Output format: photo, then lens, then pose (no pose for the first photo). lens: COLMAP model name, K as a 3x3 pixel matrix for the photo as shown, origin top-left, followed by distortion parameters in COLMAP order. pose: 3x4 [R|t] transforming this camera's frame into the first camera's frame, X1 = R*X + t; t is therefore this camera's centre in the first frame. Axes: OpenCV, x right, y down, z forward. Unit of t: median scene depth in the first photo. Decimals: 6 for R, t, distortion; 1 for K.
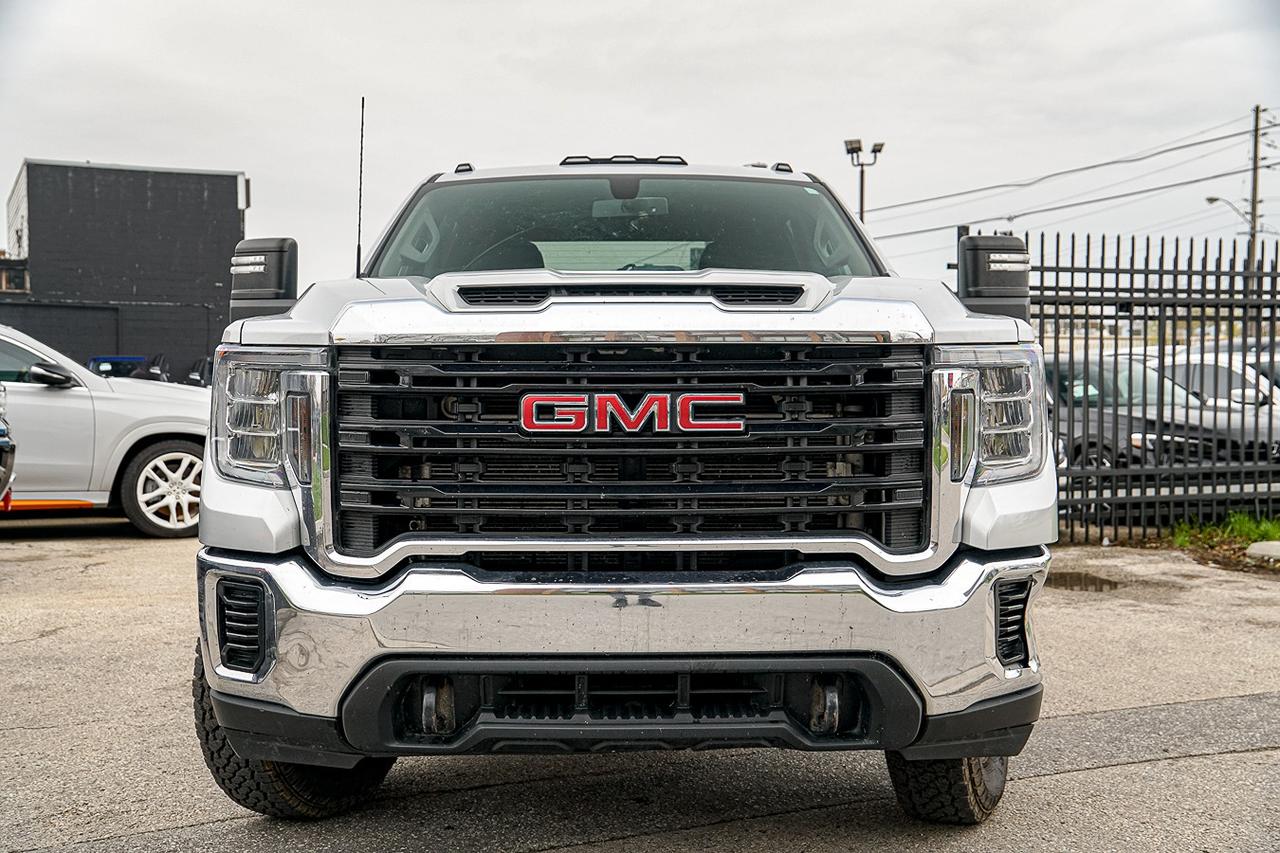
lens RADIAL K [[1436.7, 0, 640.0], [0, 1436.7, 426.5], [0, 0, 1]] dist [0.139730, 0.005663]
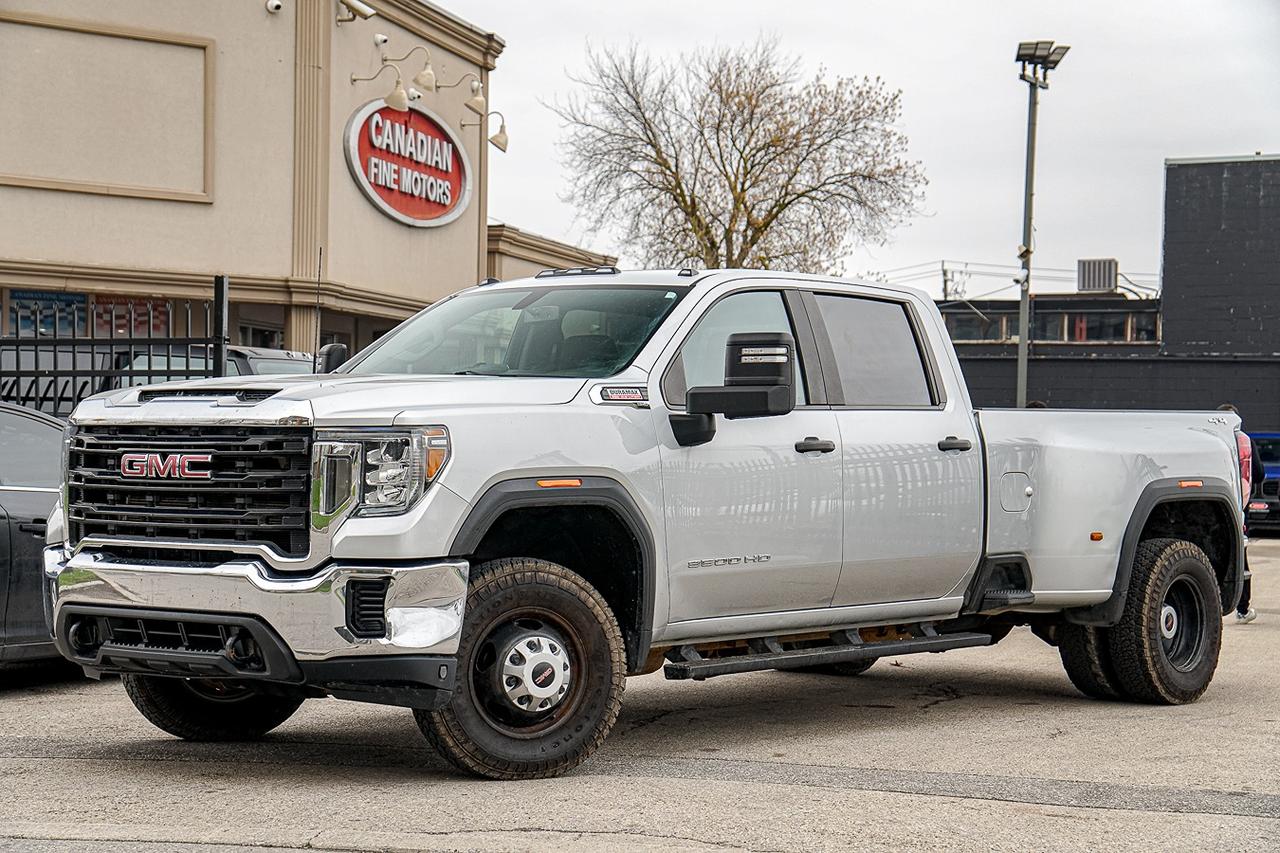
lens RADIAL K [[2401.5, 0, 640.0], [0, 2401.5, 426.5], [0, 0, 1]] dist [0.189967, 1.654491]
pose [[0.751987, 0.004777, -0.659160, 2.182405], [-0.037872, 0.998635, -0.035968, 0.024415], [0.658089, 0.052012, 0.751142, -0.738374]]
